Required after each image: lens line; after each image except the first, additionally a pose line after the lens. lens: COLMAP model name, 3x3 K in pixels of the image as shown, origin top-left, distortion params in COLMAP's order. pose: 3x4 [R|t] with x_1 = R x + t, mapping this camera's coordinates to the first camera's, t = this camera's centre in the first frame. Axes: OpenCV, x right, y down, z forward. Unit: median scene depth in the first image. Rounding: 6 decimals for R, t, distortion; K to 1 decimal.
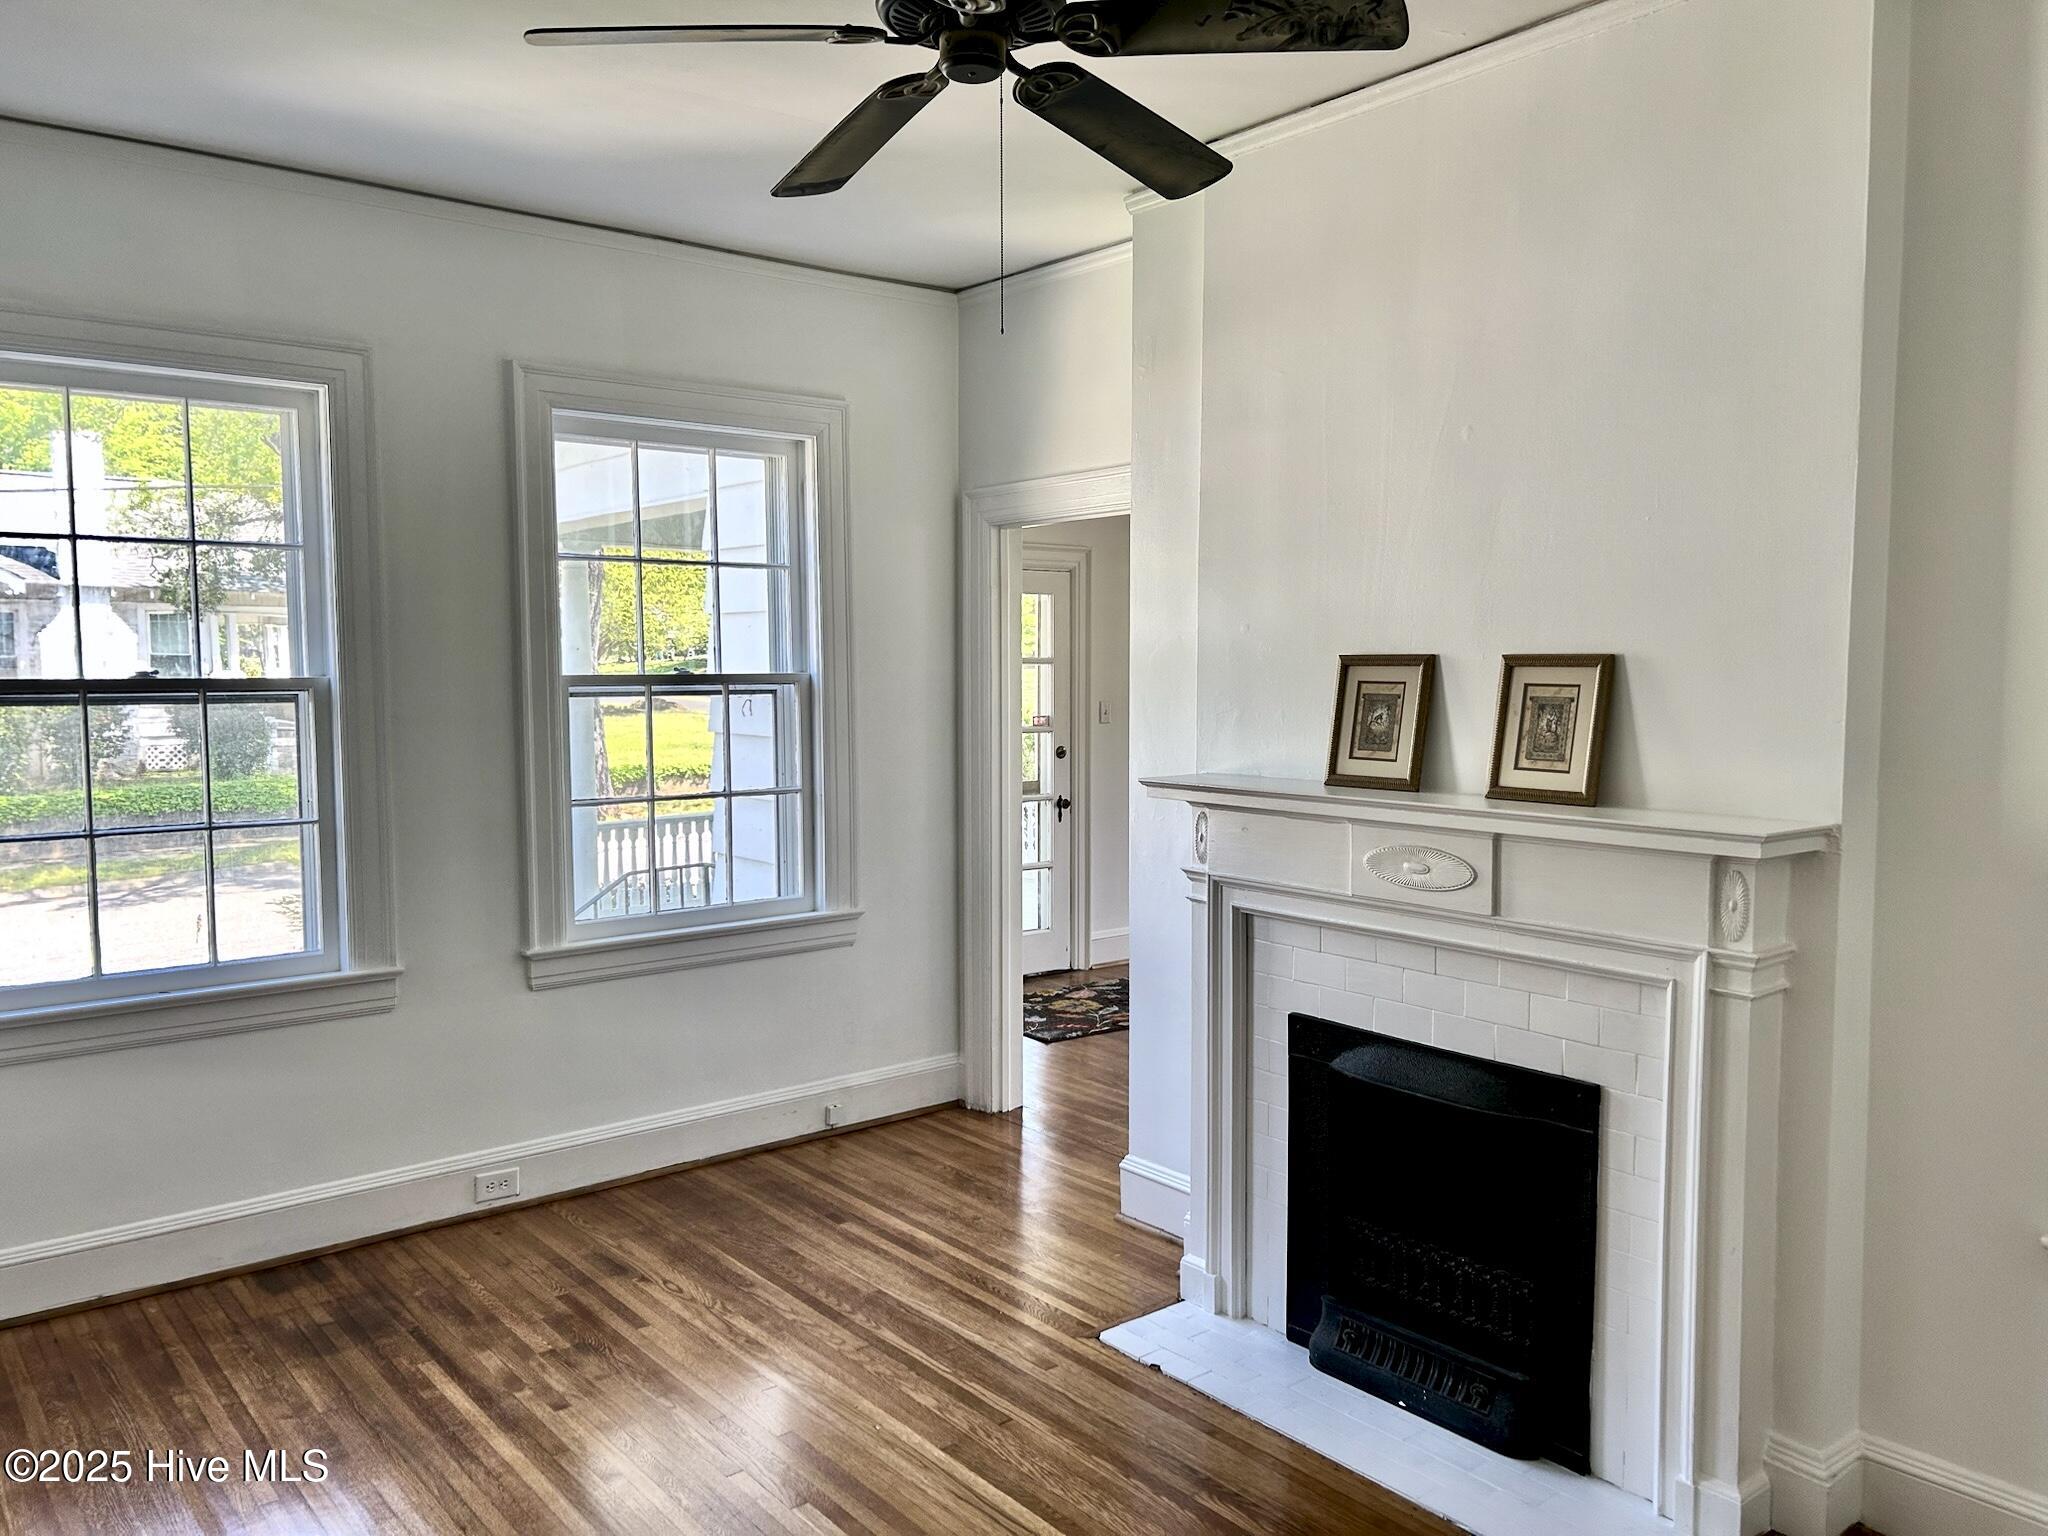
lens RADIAL K [[1527.3, 0, 1024.0], [0, 1527.3, 768.0], [0, 0, 1]] dist [0.027566, -0.005023]
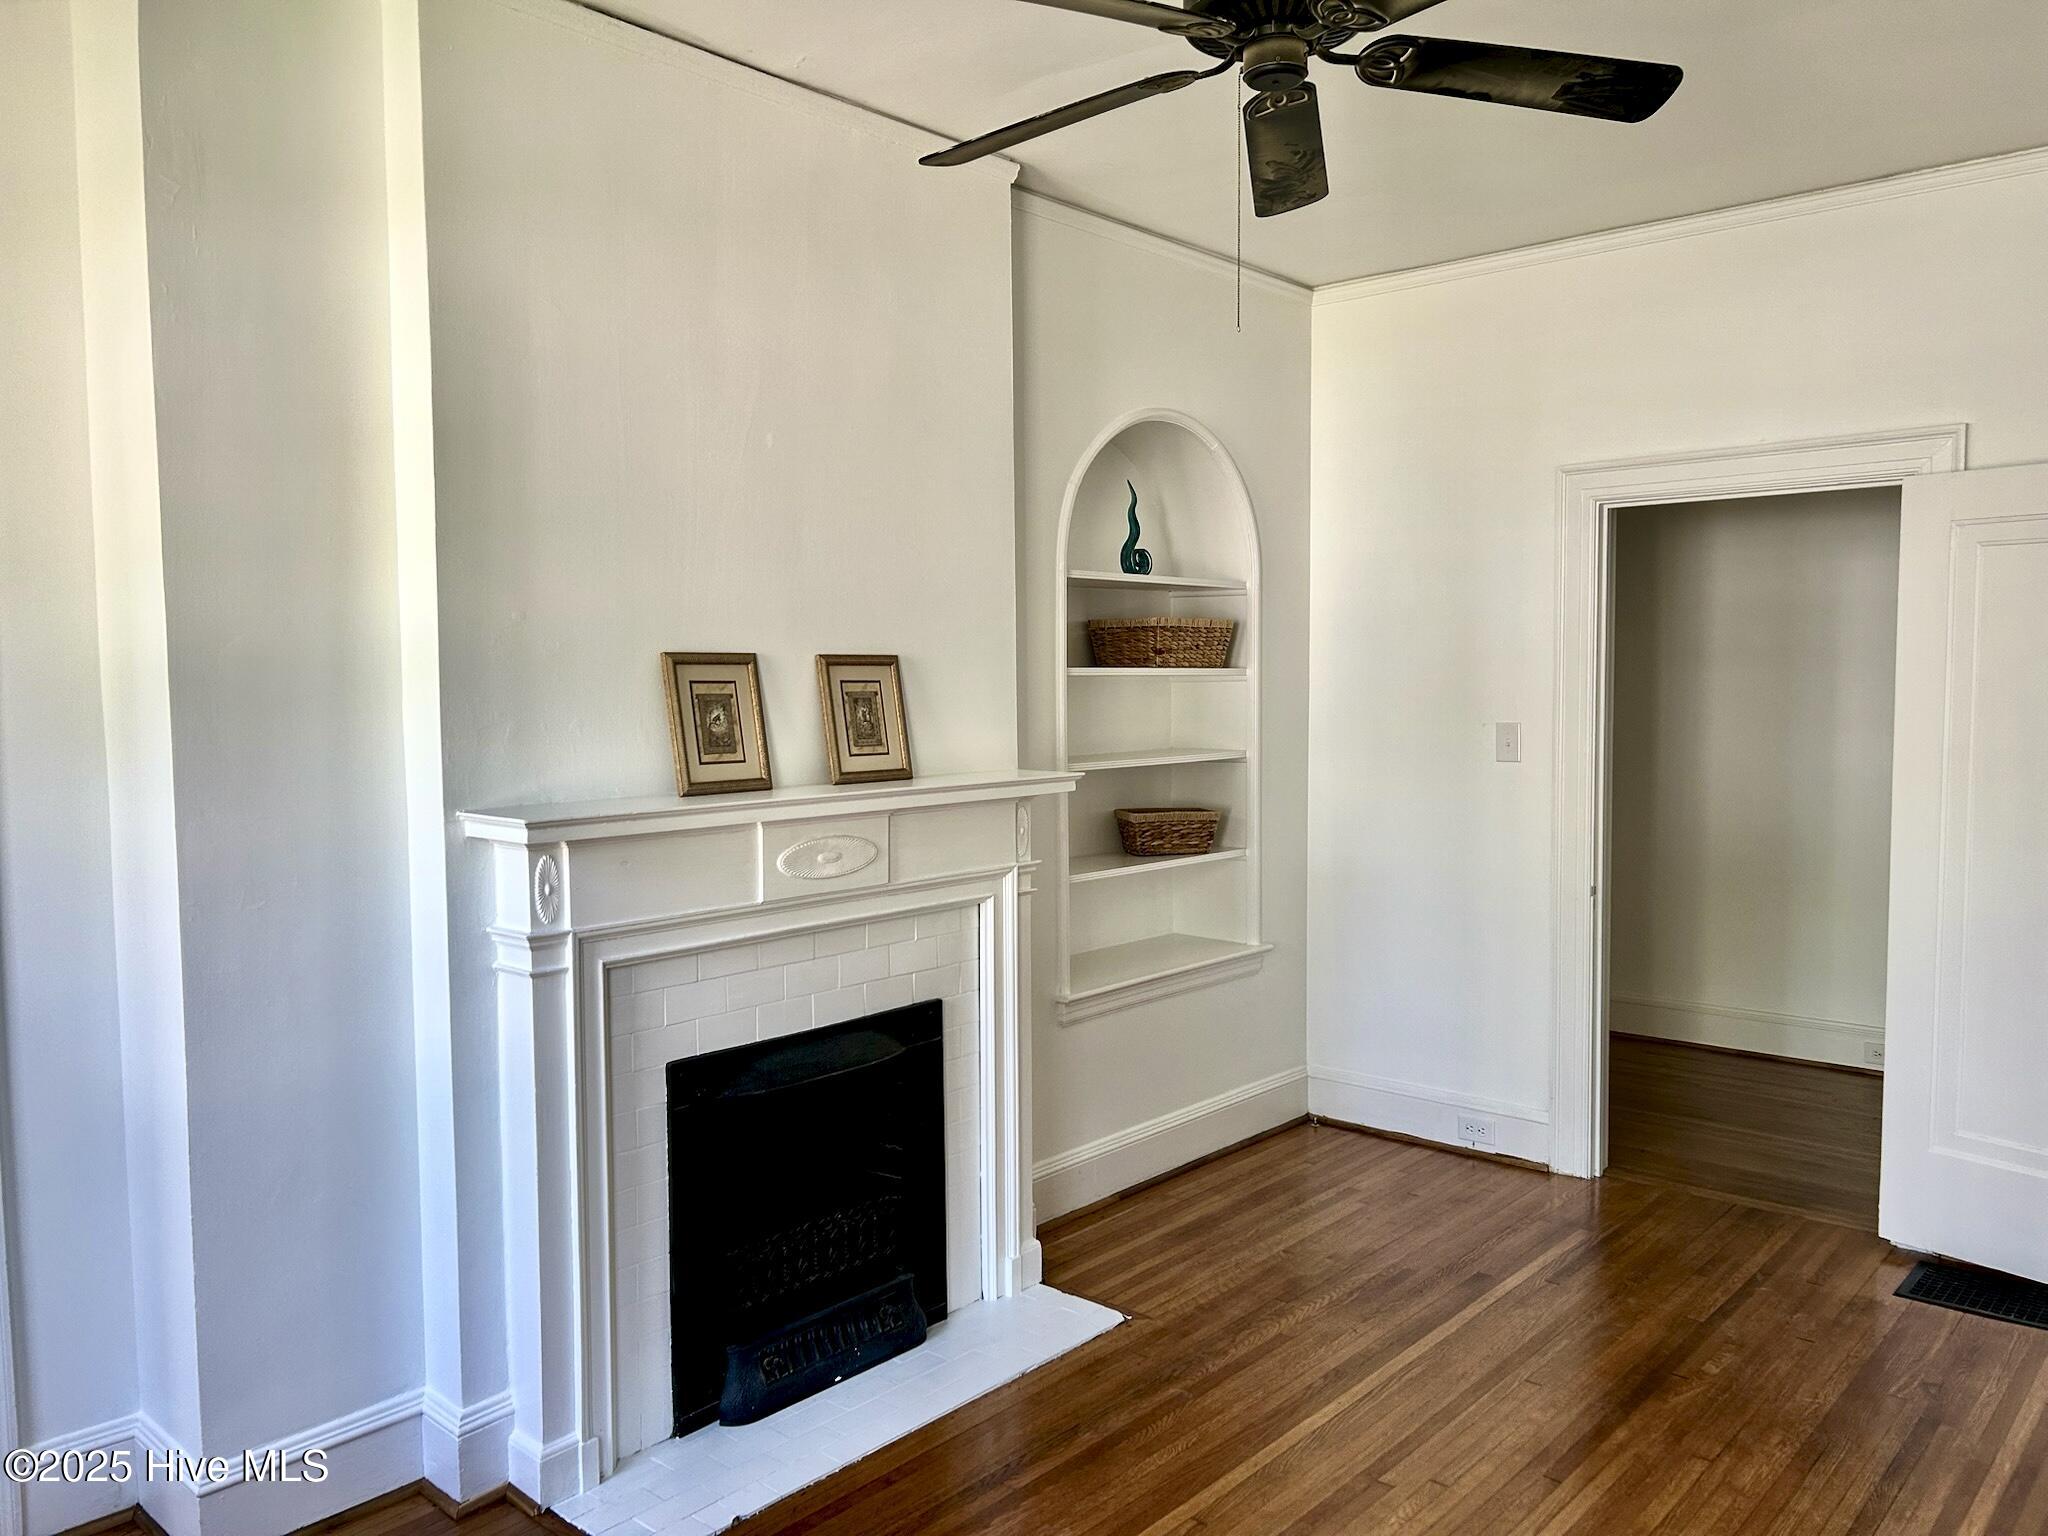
lens RADIAL K [[1527.3, 0, 1024.0], [0, 1527.3, 768.0], [0, 0, 1]] dist [0.027566, -0.005023]
pose [[-0.181012, -0.057028, 0.981826, -0.746765], [0.076289, 0.994495, 0.071829, -0.057054], [-0.980518, 0.087905, -0.175665, 0.997952]]
